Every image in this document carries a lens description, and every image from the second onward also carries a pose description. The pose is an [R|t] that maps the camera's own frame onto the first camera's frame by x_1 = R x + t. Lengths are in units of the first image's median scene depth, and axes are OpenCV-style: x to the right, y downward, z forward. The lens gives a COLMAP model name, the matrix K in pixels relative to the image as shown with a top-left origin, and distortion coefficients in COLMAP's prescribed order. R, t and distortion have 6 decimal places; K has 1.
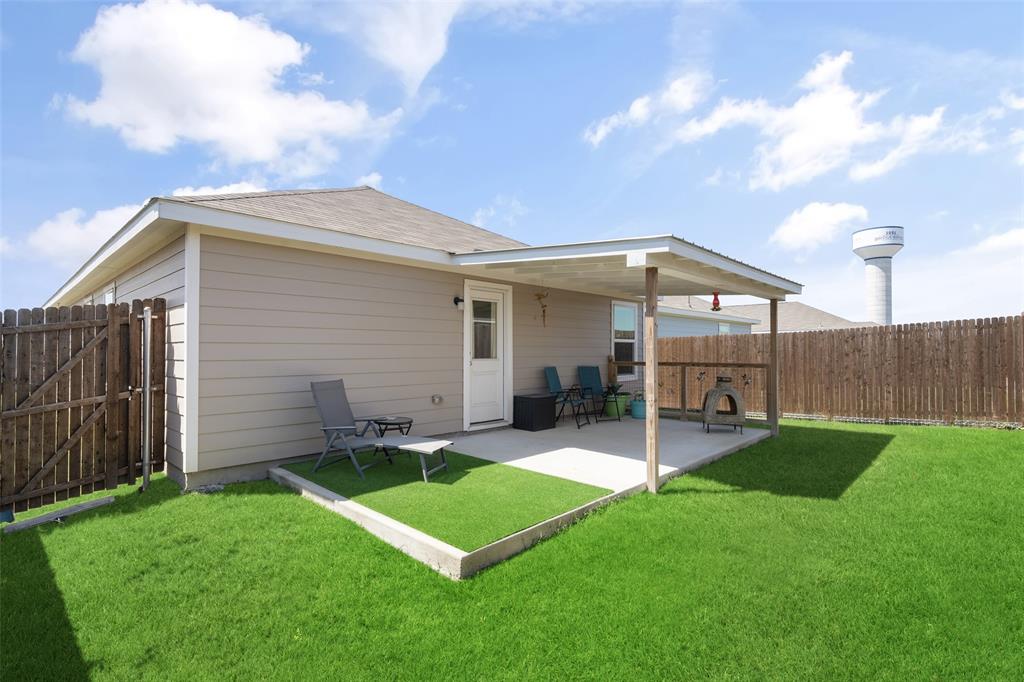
lens RADIAL K [[467.2, 0, 509.8], [0, 467.2, 341.3], [0, 0, 1]] dist [-0.000678, -0.000669]
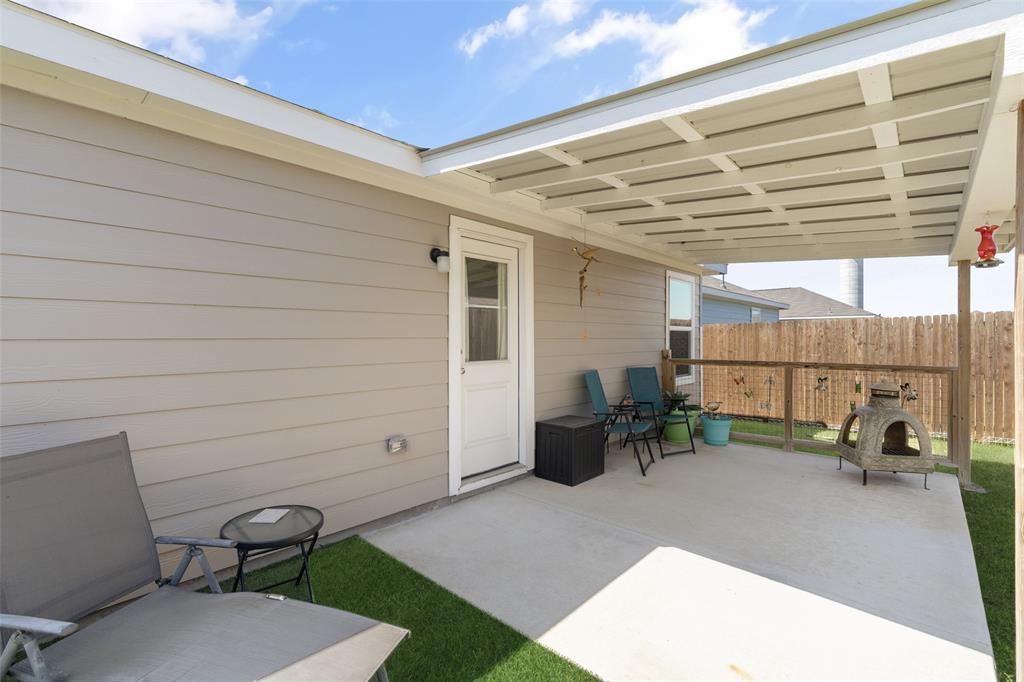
lens RADIAL K [[467.2, 0, 516.9], [0, 467.2, 339.0], [0, 0, 1]] dist [-0.000678, -0.000669]
pose [[0.999643, -0.000810, 0.026713, -0.031448], [0.000170, 0.999712, 0.023982, -0.003418], [-0.026725, -0.023969, 0.999355, 0.409759]]
